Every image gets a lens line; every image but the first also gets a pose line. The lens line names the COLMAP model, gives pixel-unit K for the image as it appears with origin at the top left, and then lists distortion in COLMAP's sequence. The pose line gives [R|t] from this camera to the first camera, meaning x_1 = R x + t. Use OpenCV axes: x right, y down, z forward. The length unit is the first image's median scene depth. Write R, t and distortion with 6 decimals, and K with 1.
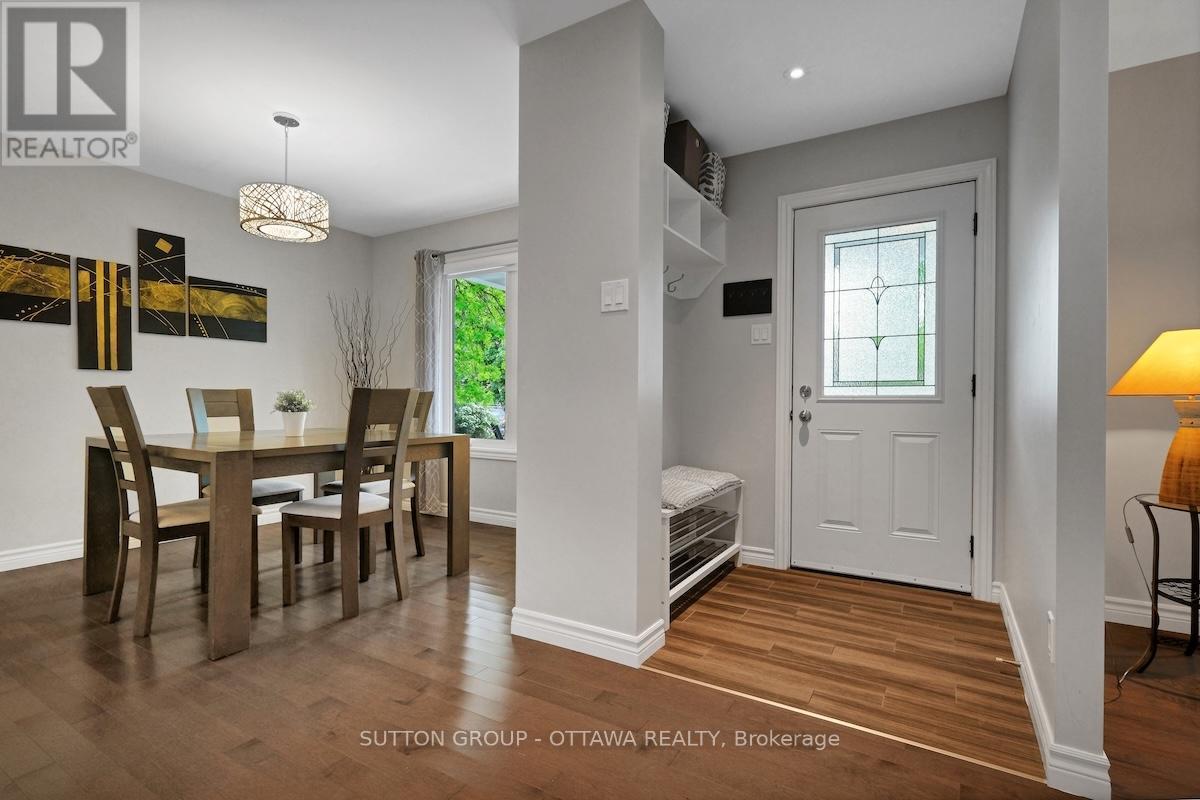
lens RADIAL K [[527.0, 0, 605.3], [0, 527.0, 396.5], [0, 0, 1]] dist [-0.003029, -0.000923]
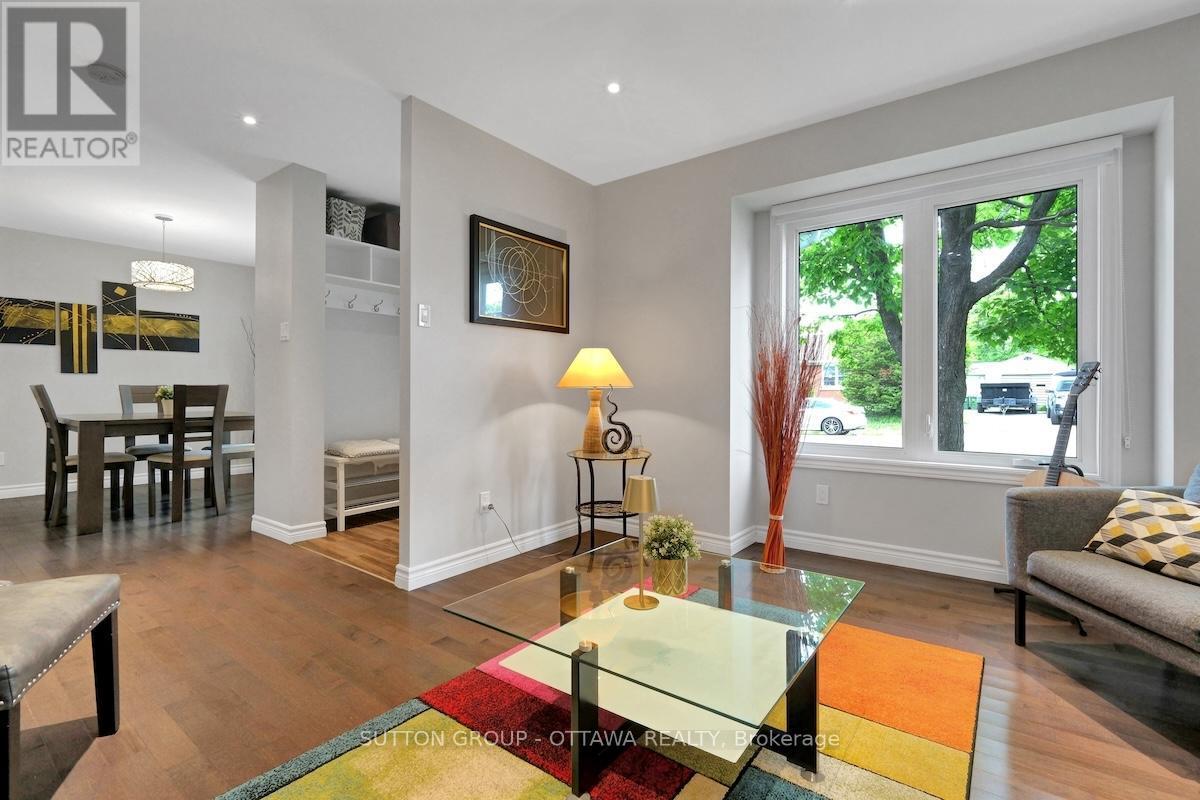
lens RADIAL K [[527.0, 0, 595.1], [0, 527.0, 398.5], [0, 0, 1]] dist [-0.003029, -0.000923]
pose [[0.992601, 0.006223, -0.121261, 0.749835], [-0.005404, 0.999960, 0.007081, 0.005957], [0.121300, -0.006374, 0.992595, -0.362634]]
